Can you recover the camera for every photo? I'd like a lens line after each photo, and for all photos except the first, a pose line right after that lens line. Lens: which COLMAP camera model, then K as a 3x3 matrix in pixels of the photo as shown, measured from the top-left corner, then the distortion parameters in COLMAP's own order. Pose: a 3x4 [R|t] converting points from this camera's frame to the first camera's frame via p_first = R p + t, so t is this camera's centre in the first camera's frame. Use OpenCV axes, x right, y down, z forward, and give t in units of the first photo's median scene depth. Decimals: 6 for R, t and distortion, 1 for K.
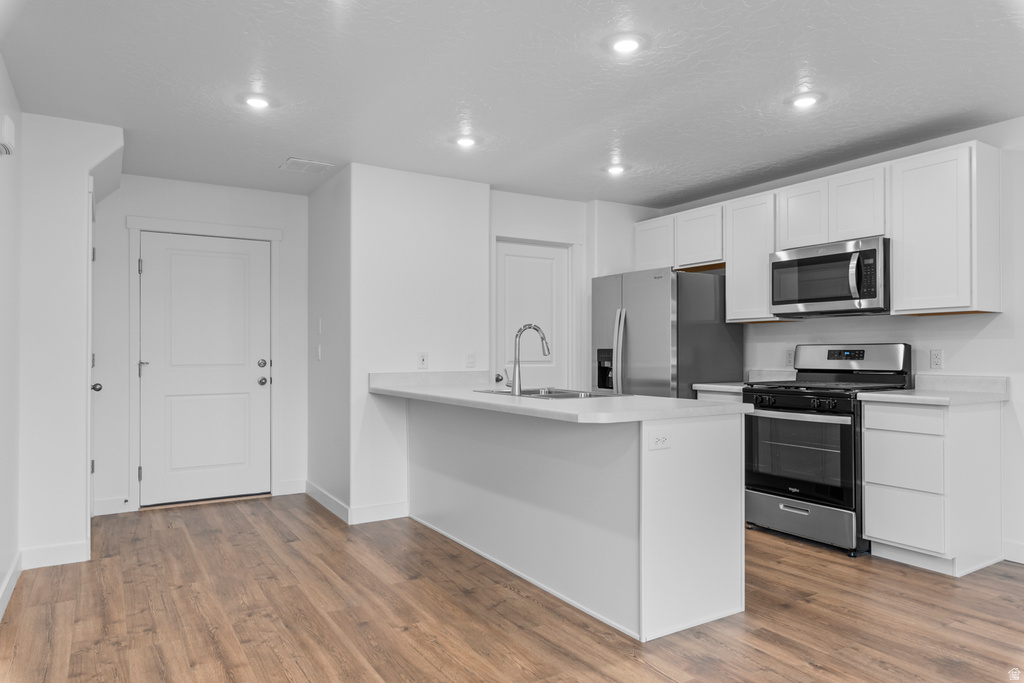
lens RADIAL K [[664.2, 0, 512.0], [0, 664.2, 341.5], [0, 0, 1]] dist [-0.000148, -0.000379]
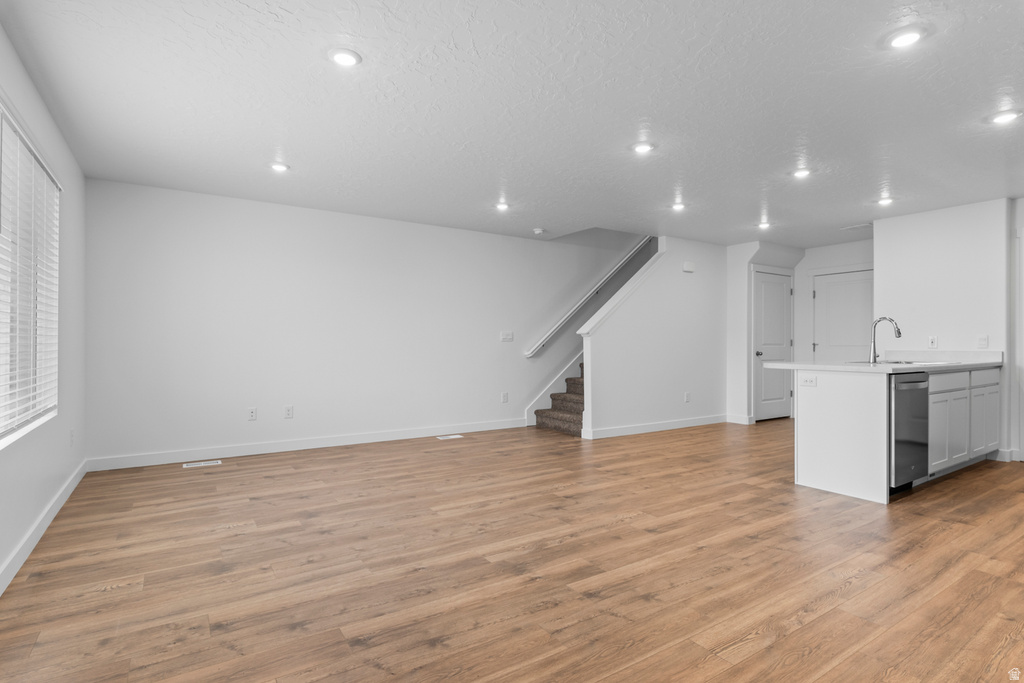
lens RADIAL K [[514.5, 0, 512.0], [0, 514.5, 341.5], [0, 0, 1]] dist [-0.001940, -0.001103]
pose [[0.027913, -0.002372, -0.999608, 1.037801], [0.013097, 0.999912, -0.002007, 0.018575], [0.999525, -0.013035, 0.027942, 0.084179]]
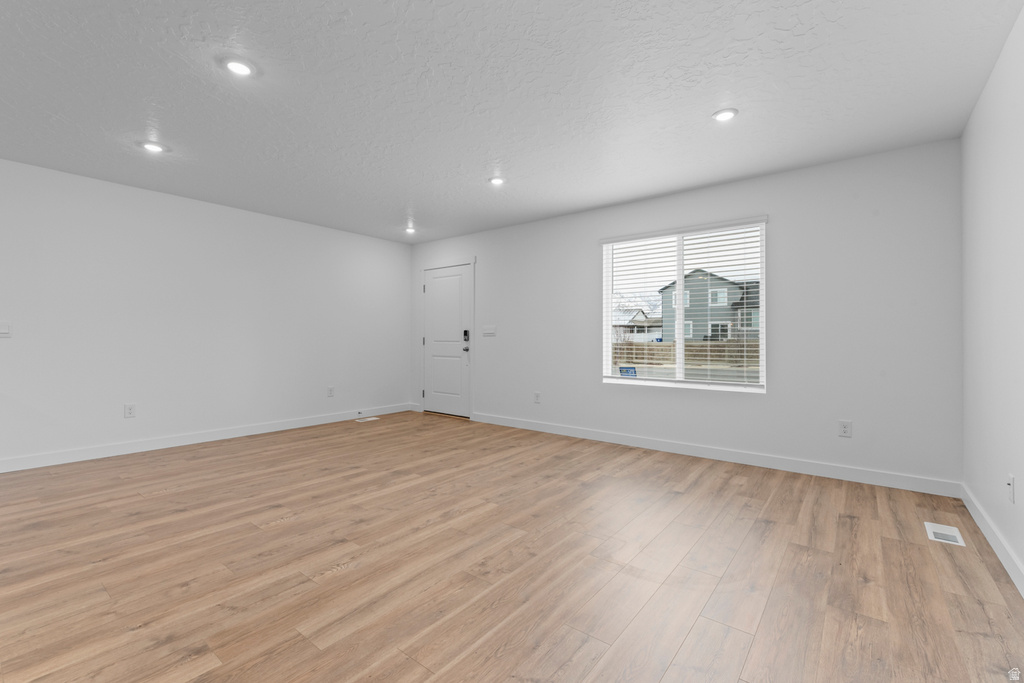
lens RADIAL K [[442.6, 0, 514.6], [0, 442.6, 338.7], [0, 0, 1]] dist [-0.001095, -0.000160]
pose [[-0.348457, -0.000570, 0.937325, -0.383032], [-0.020141, 0.999773, -0.006880, 0.025173], [-0.937108, -0.021276, -0.348389, 0.190863]]
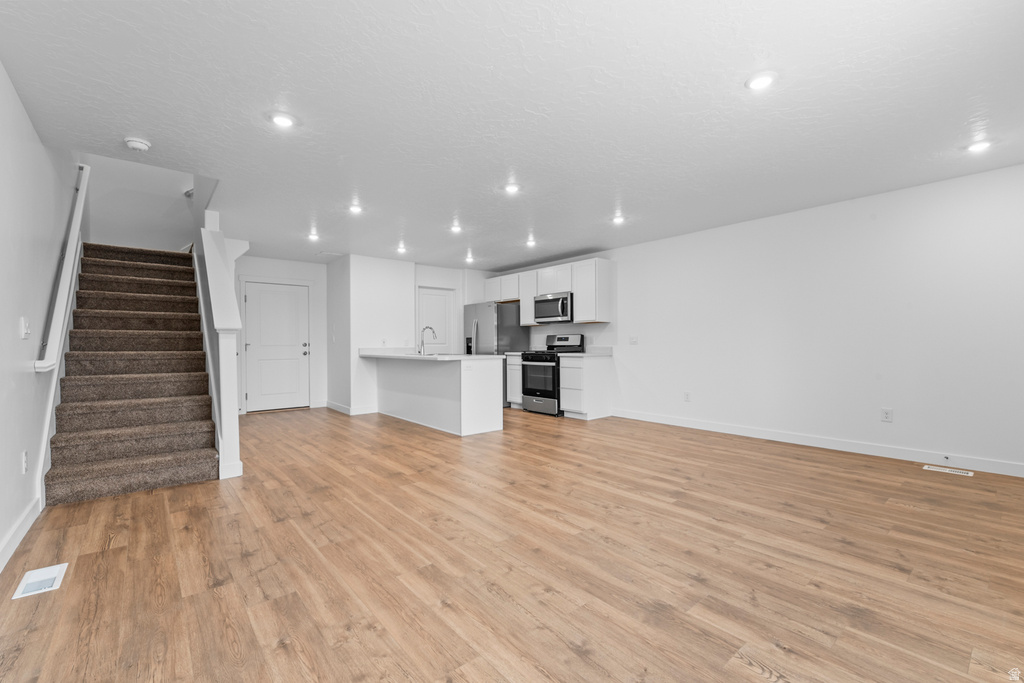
lens RADIAL K [[438.9, 0, 511.0], [0, 438.9, 344.1], [0, 0, 1]] dist [-0.001271, -0.000037]
pose [[0.989521, -0.004211, 0.144330, 0.083495], [0.001917, 0.999870, 0.016031, 0.012170], [-0.144379, -0.015586, 0.989400, -0.573812]]
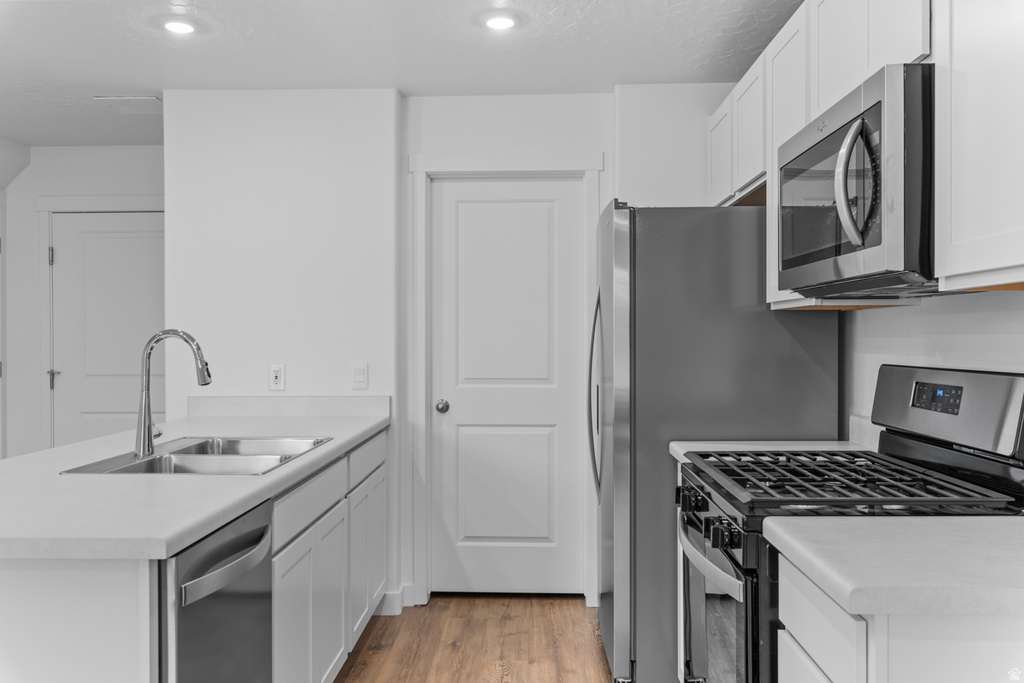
lens RADIAL K [[851.2, 0, 514.0], [0, 851.2, 339.9], [0, 0, 1]] dist [-0.004950, -0.000606]
pose [[0.837158, 0.000623, -0.546960, 0.571766], [0.010553, 0.999795, 0.017291, -0.022896], [0.546859, -0.020247, 0.836980, 0.480976]]
